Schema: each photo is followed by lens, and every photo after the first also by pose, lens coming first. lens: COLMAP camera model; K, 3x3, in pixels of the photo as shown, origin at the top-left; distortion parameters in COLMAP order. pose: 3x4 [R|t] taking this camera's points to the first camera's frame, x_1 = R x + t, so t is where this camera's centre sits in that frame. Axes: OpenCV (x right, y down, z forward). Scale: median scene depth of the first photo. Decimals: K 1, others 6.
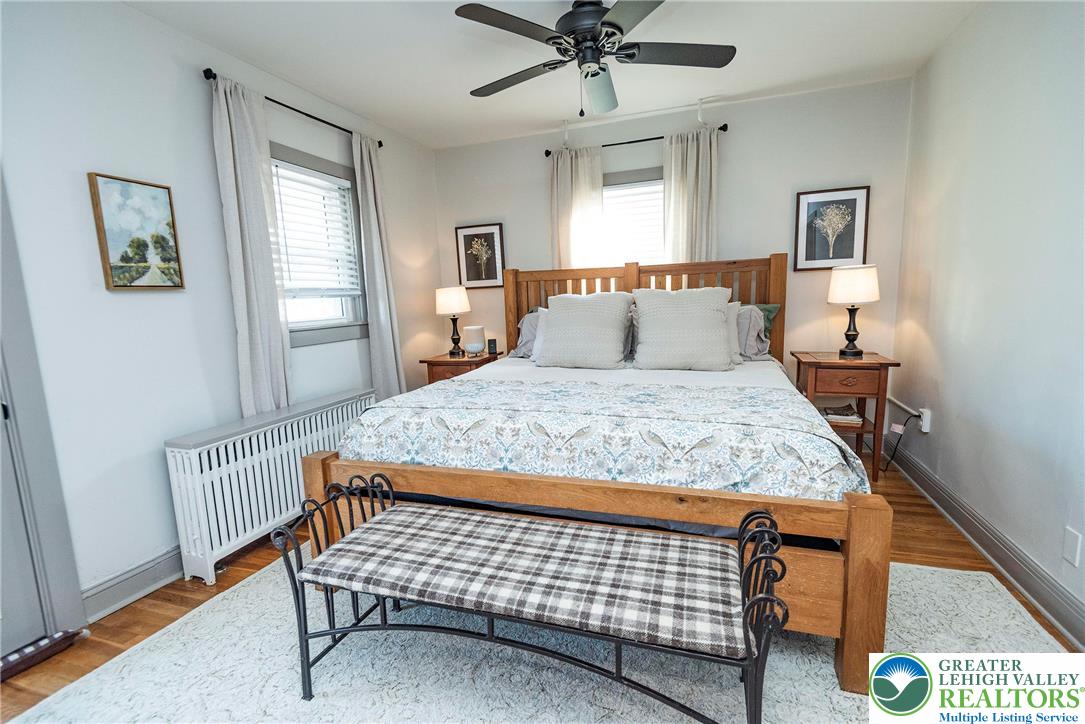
lens RADIAL K [[481.5, 0, 542.5], [0, 481.5, 362.0], [0, 0, 1]] dist [0.002773, 0.000105]
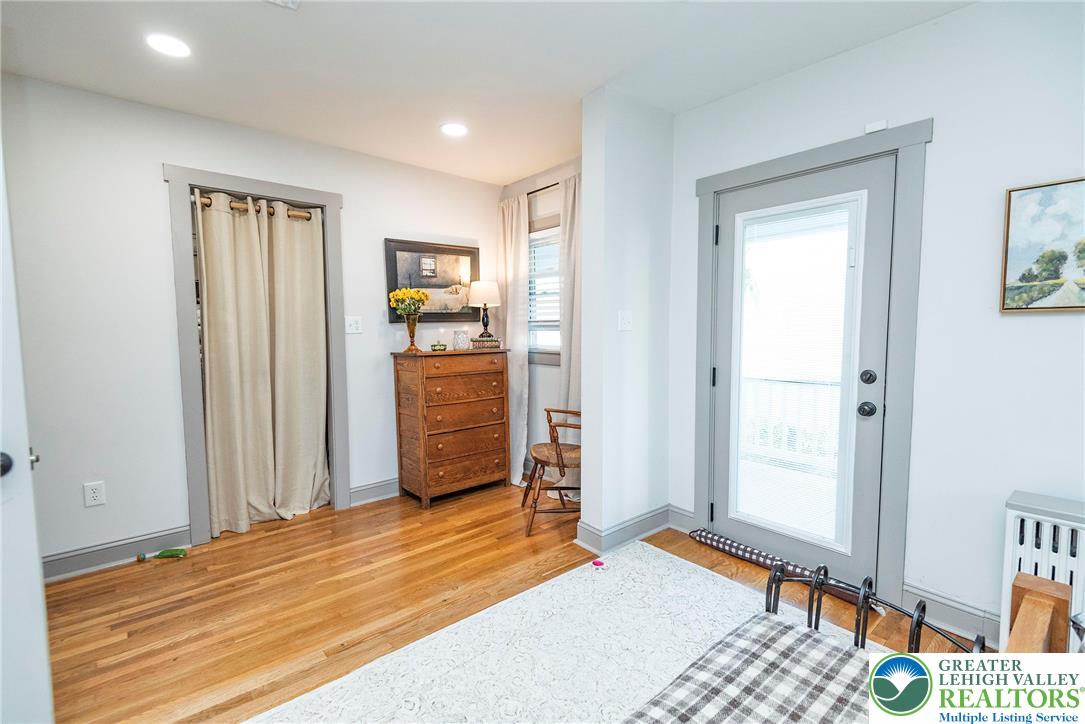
lens RADIAL K [[481.5, 0, 542.5], [0, 481.5, 362.0], [0, 0, 1]] dist [0.002773, 0.000105]
pose [[-0.501309, 0.092409, -0.860320, 0.345727], [-0.106453, 0.980140, 0.167310, -0.116369], [0.858695, 0.175457, -0.481516, 0.692808]]
